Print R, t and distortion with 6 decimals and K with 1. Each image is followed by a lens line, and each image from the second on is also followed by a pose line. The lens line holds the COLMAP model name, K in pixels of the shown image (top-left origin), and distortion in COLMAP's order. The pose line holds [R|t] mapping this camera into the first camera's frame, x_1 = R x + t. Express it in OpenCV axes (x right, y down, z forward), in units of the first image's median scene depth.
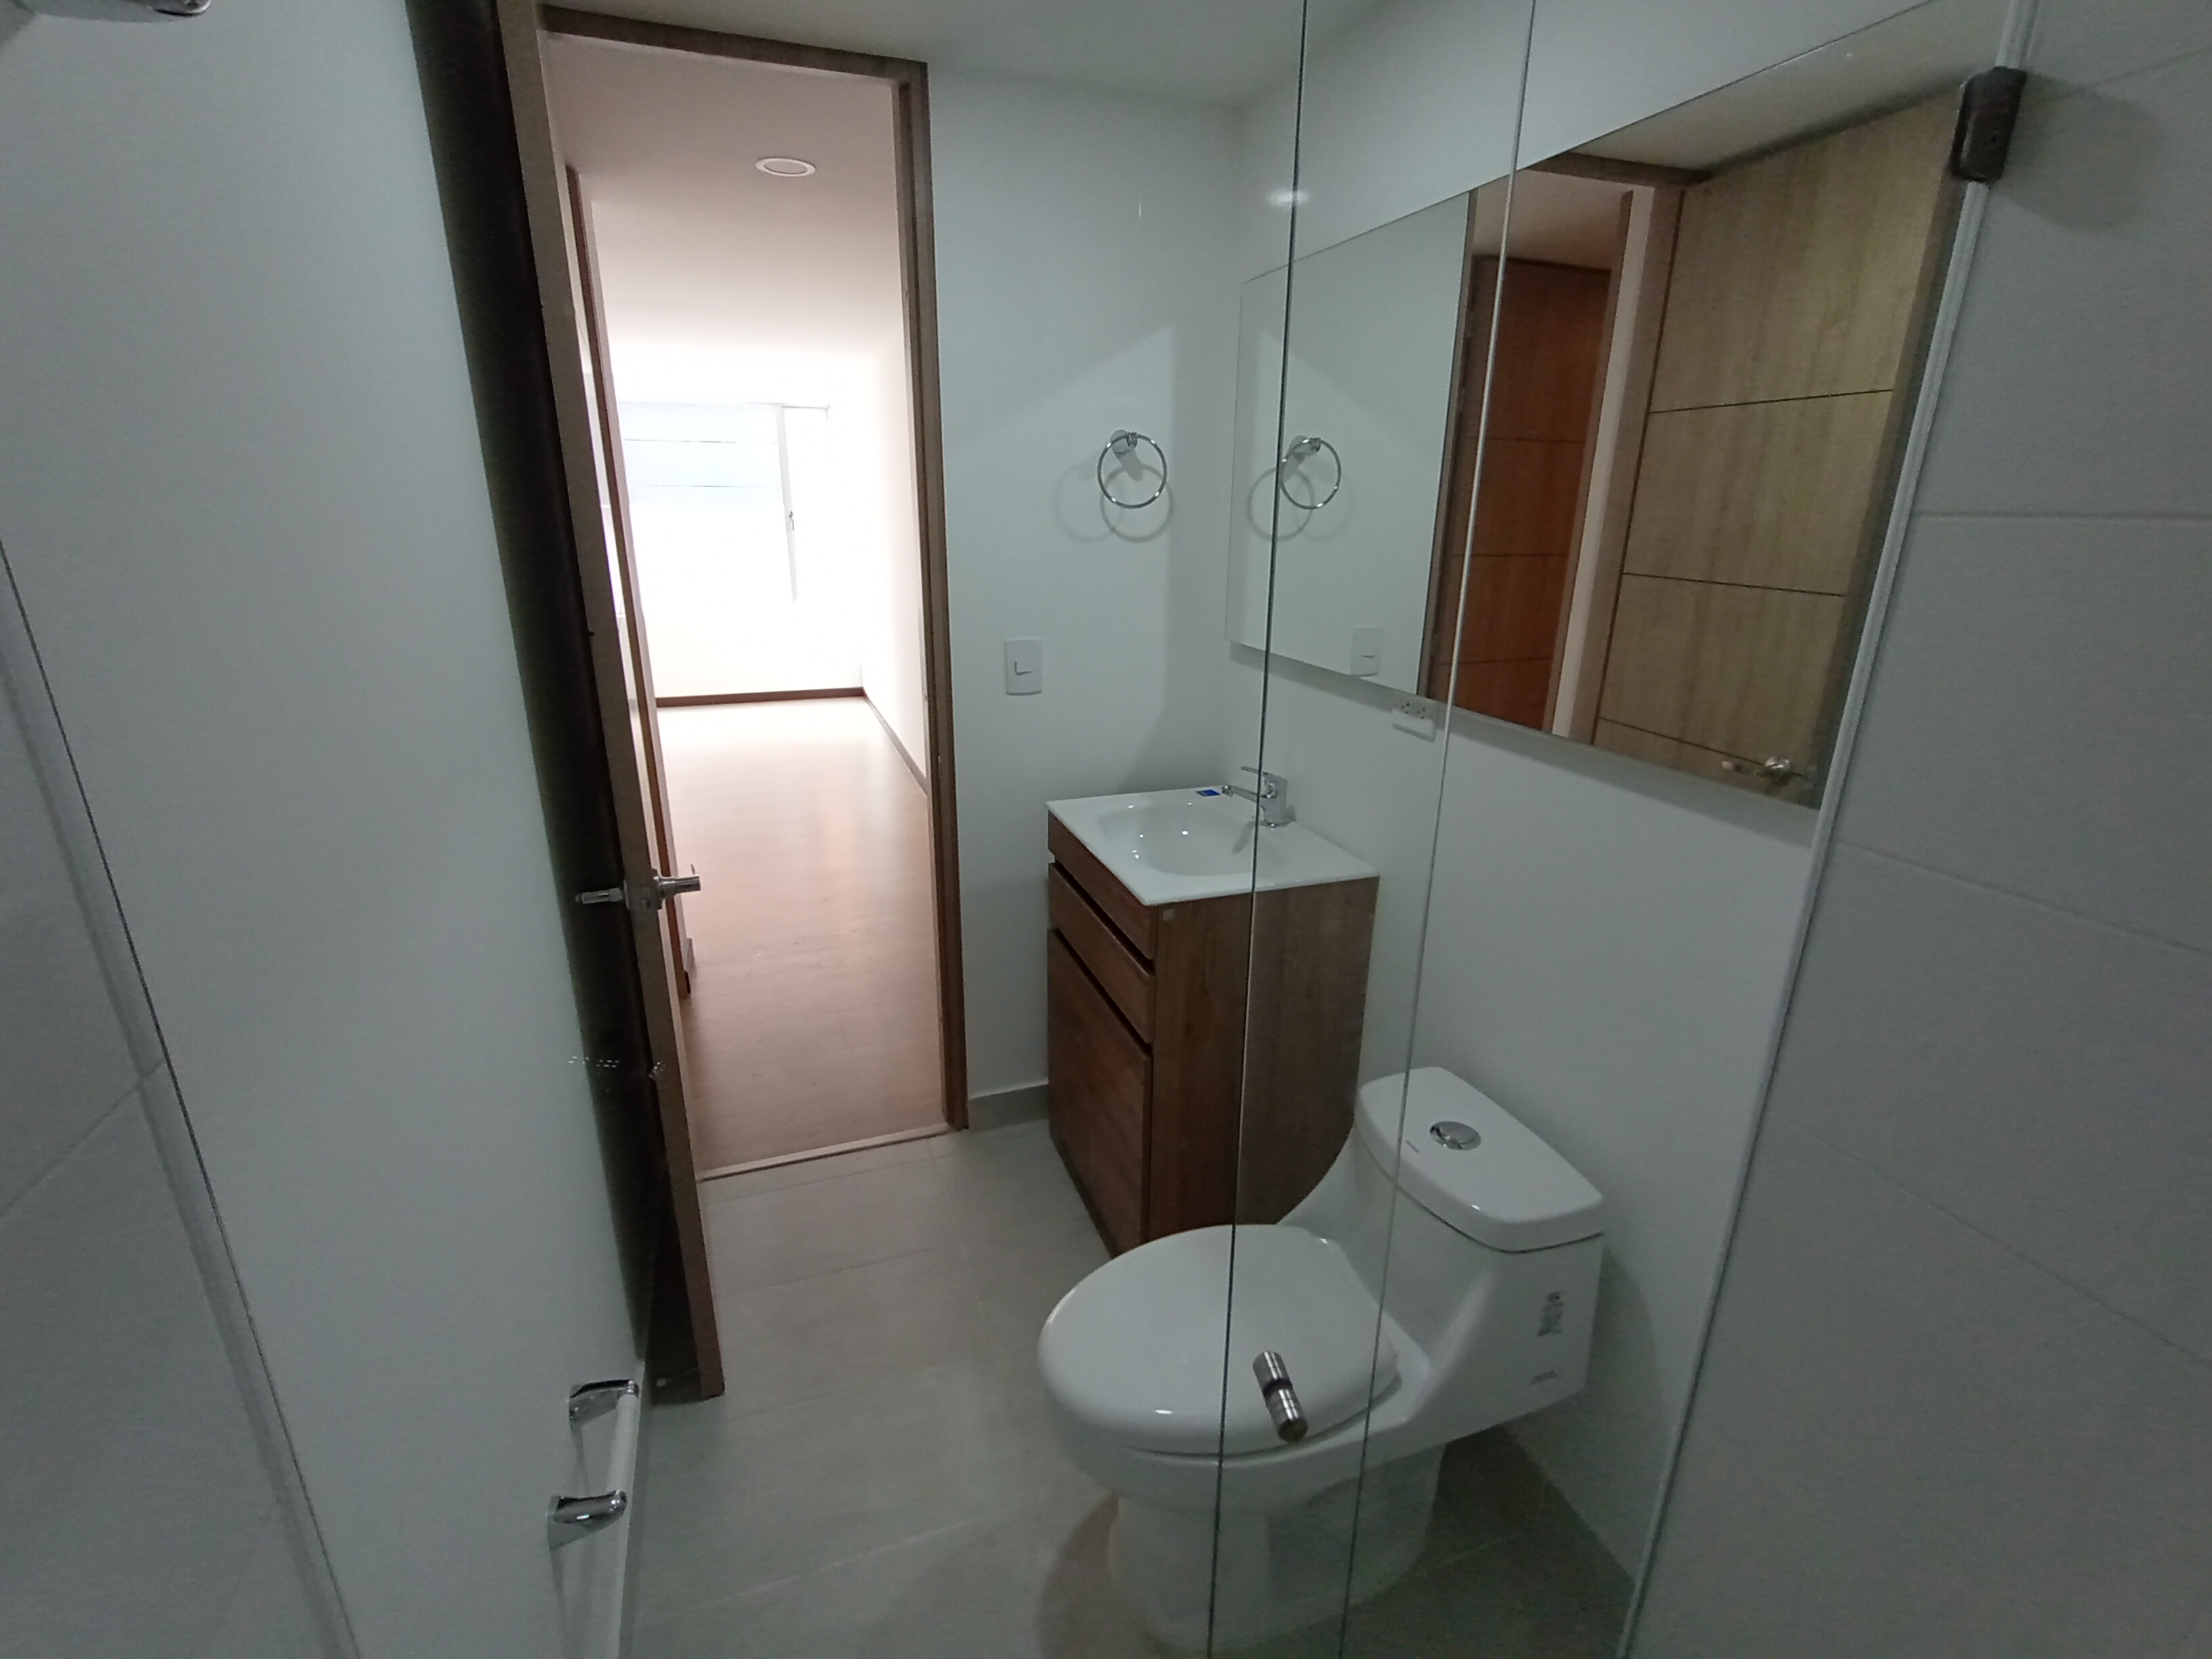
lens RADIAL K [[1005.4, 0, 1098.3], [0, 1005.4, 825.6], [0, 0, 1]] dist [0.006409, -0.001094]
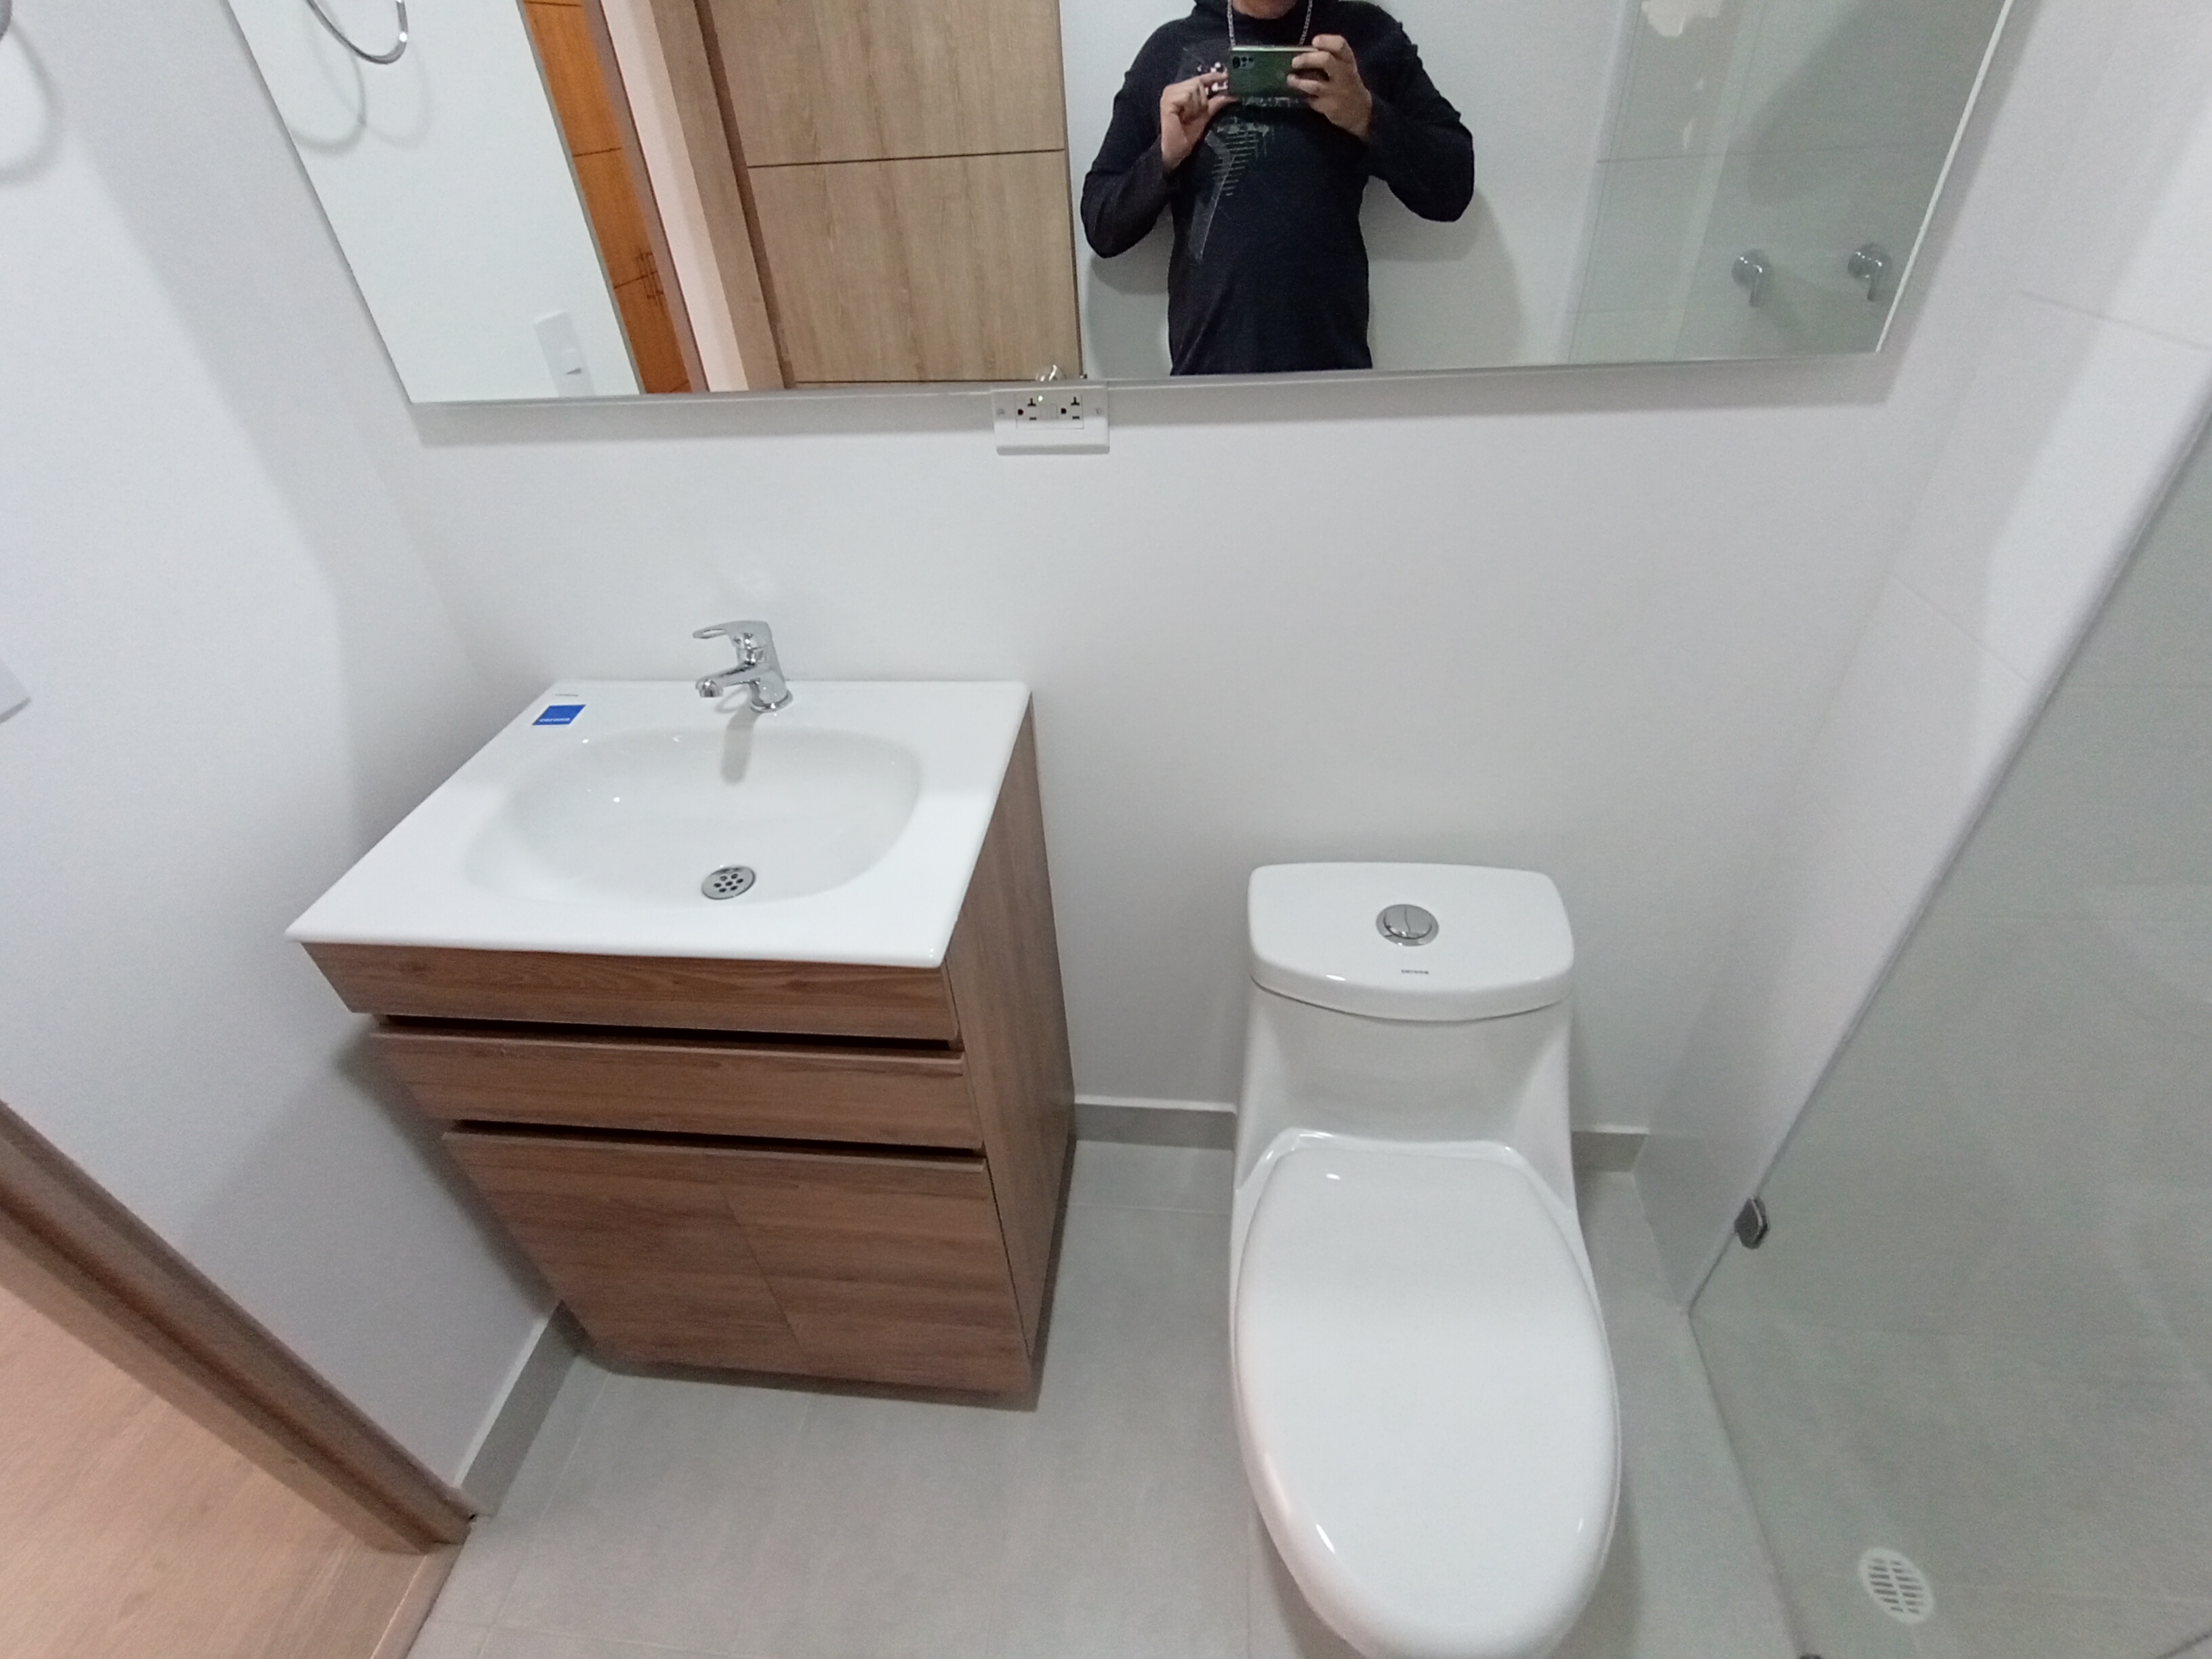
lens RADIAL K [[1005.4, 0, 1103.9], [0, 1005.4, 823.8], [0, 0, 1]] dist [0.006409, -0.001094]
pose [[0.437166, -0.570156, 0.695563, -0.157851], [0.340250, 0.820745, 0.458919, -0.125862], [-0.832536, 0.036041, 0.552798, 0.470092]]
